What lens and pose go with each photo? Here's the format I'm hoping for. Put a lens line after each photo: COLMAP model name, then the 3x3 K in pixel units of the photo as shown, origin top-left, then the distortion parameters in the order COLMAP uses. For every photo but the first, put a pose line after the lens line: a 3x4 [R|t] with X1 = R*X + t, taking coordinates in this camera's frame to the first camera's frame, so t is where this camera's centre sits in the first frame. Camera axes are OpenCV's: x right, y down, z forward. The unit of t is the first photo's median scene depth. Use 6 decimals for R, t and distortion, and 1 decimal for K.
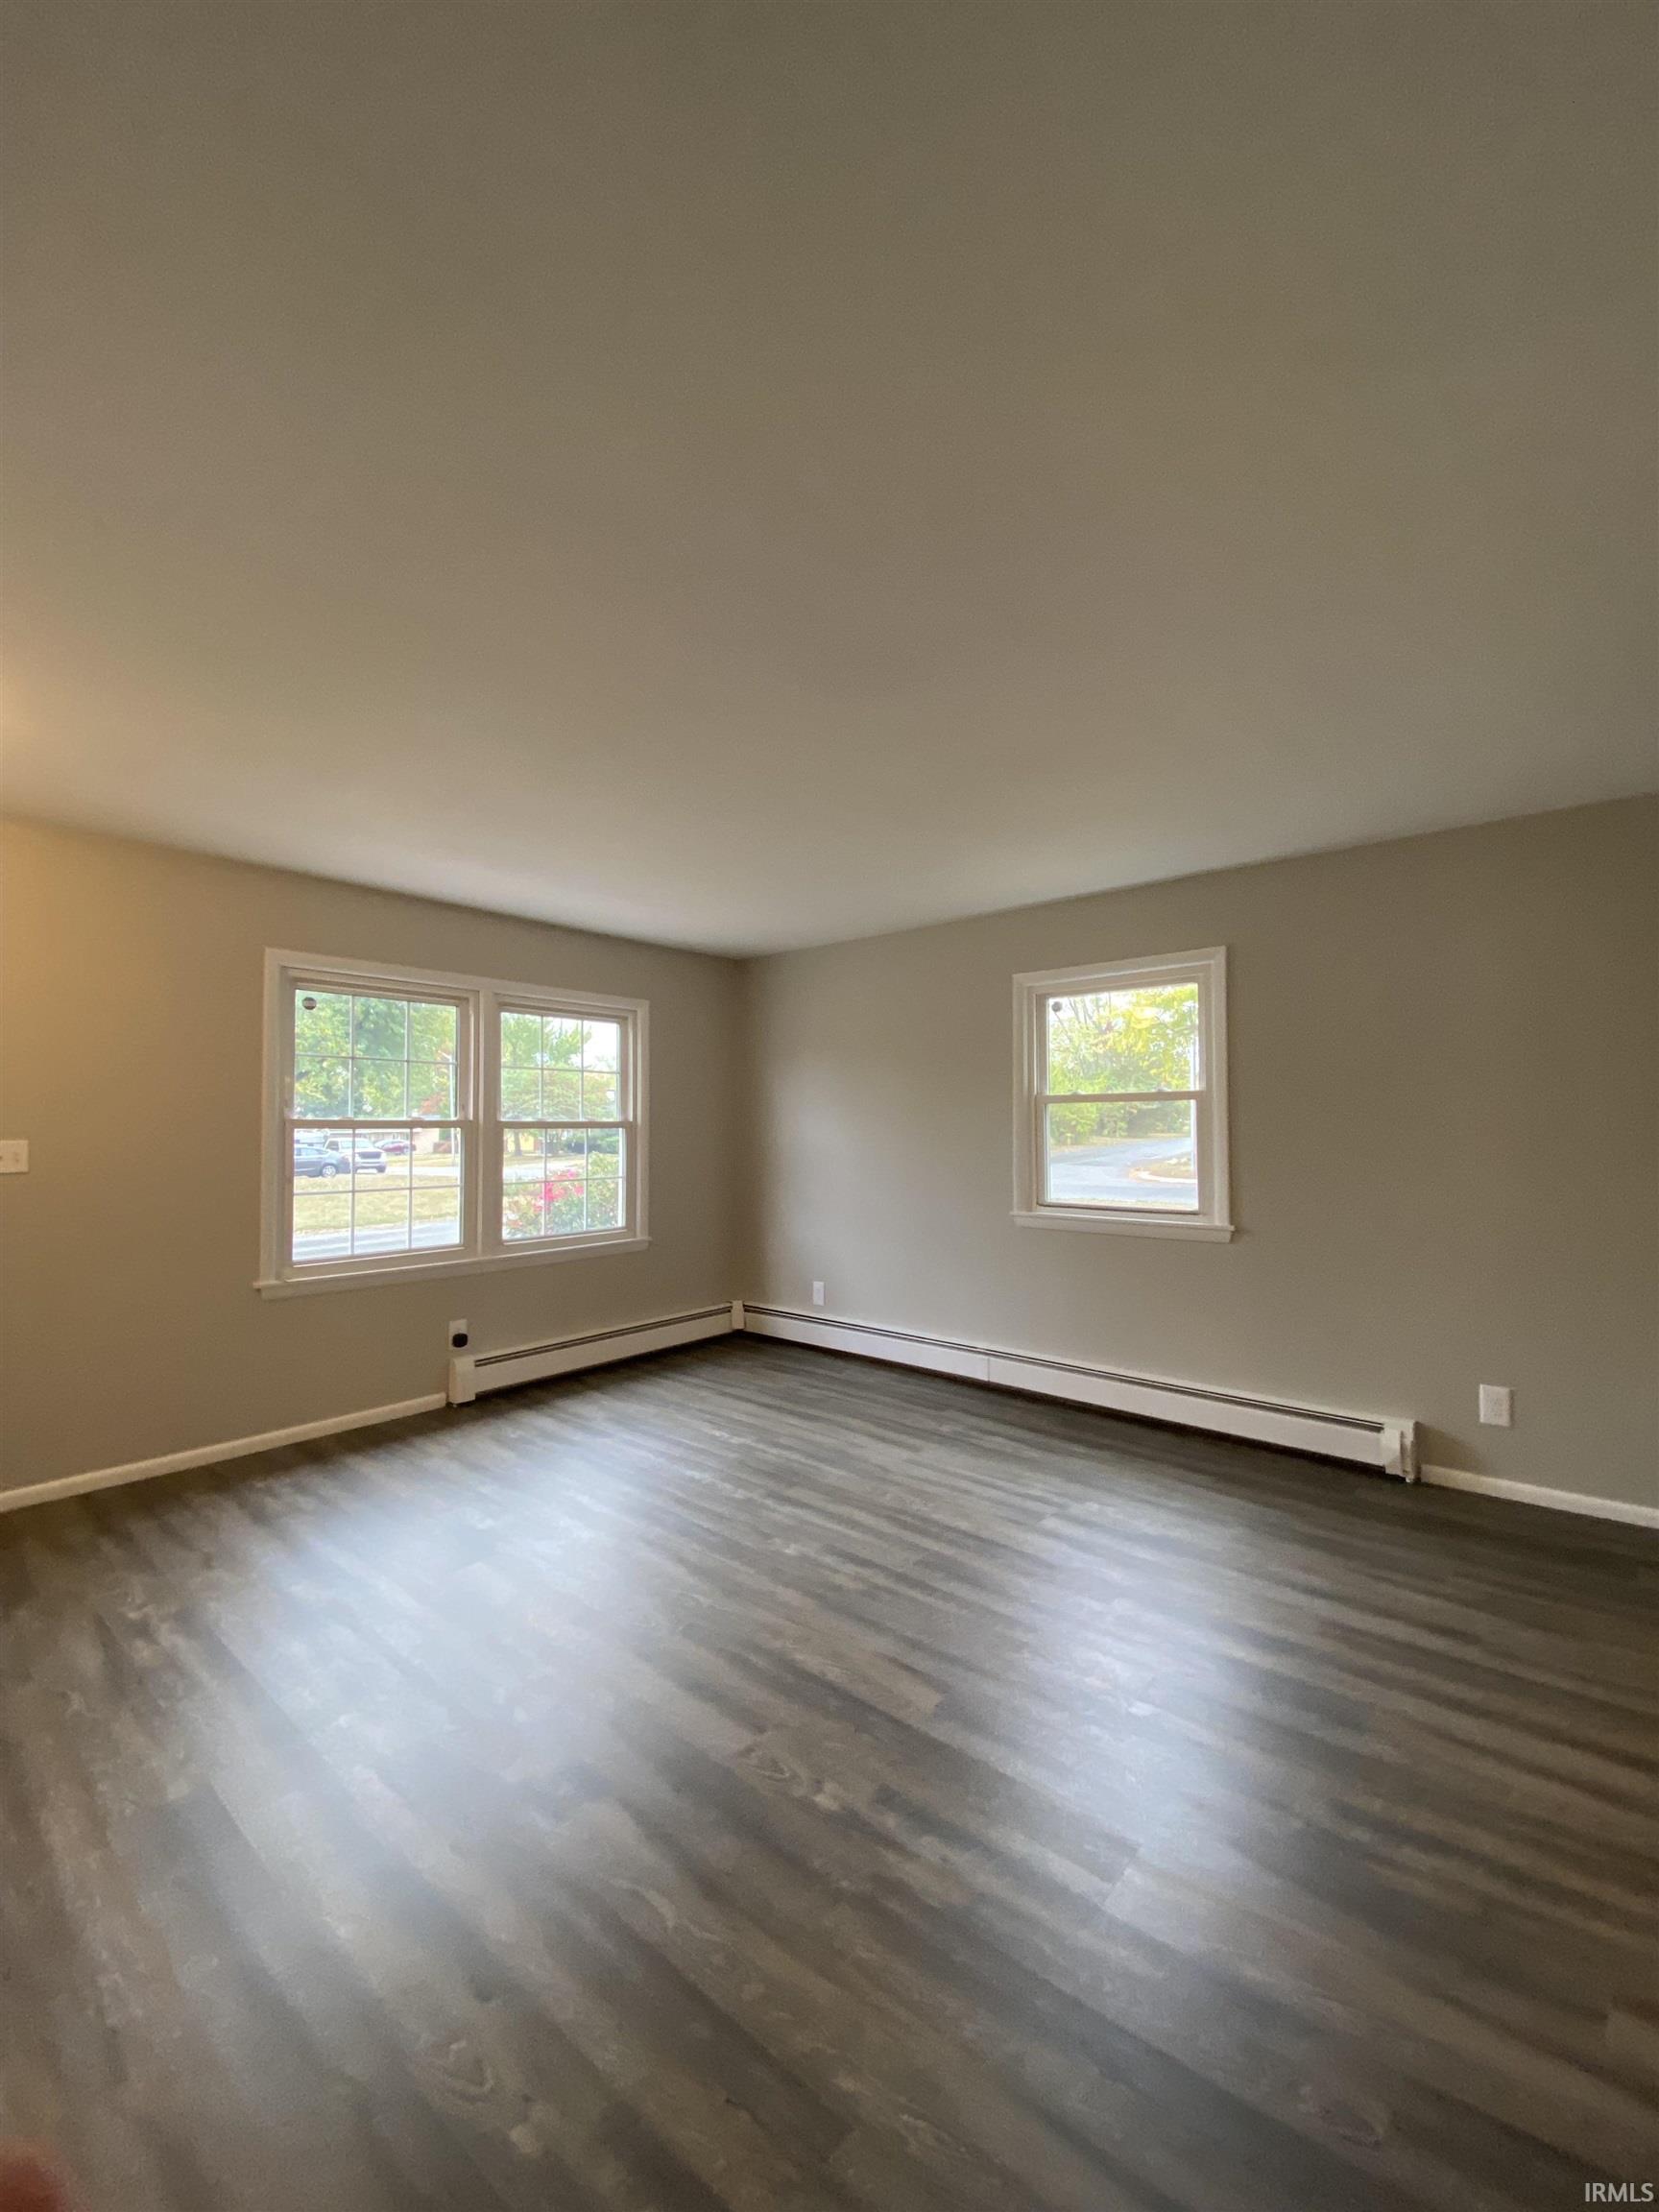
lens RADIAL K [[899.8, 0, 834.7], [0, 899.8, 1116.2], [0, 0, 1]] dist [-0.001112, -0.006631]
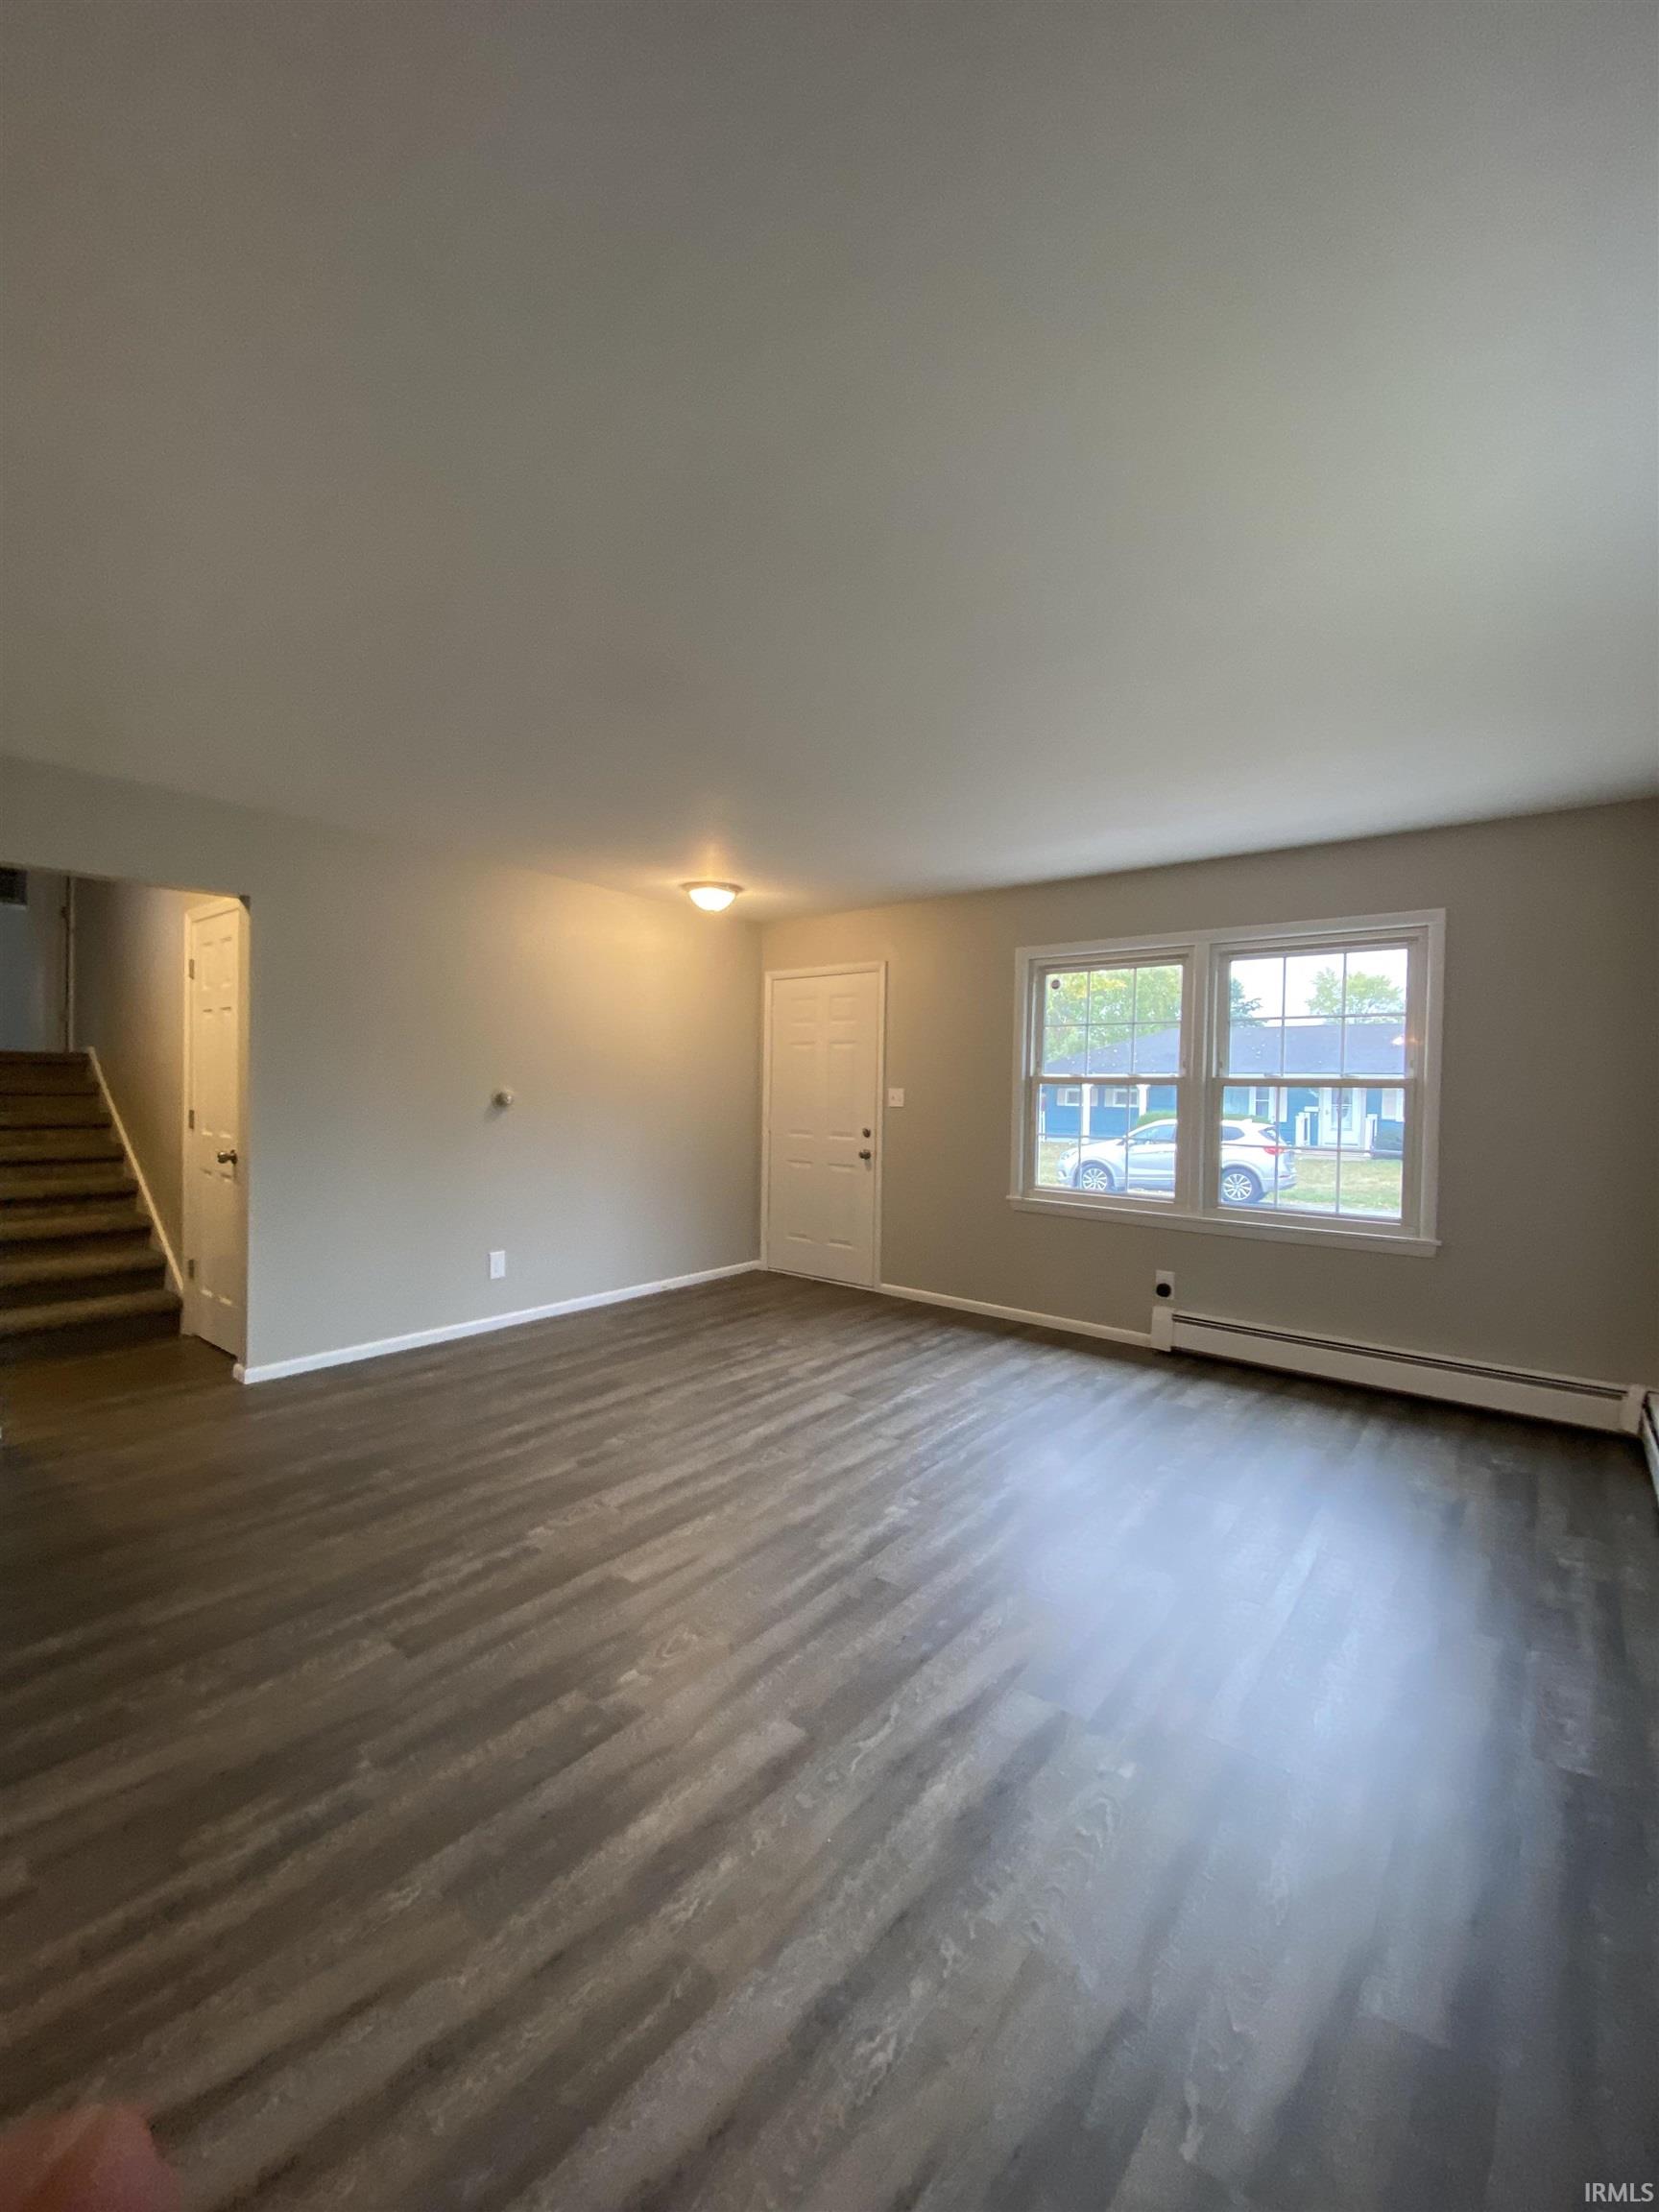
lens RADIAL K [[899.8, 0, 845.1], [0, 899.8, 1098.2], [0, 0, 1]] dist [-0.001112, -0.006631]
pose [[0.043523, 0.024364, -0.998755, 0.680909], [-0.009603, 0.999667, 0.023968, 0.007177], [0.999006, 0.008548, 0.043742, 0.665375]]
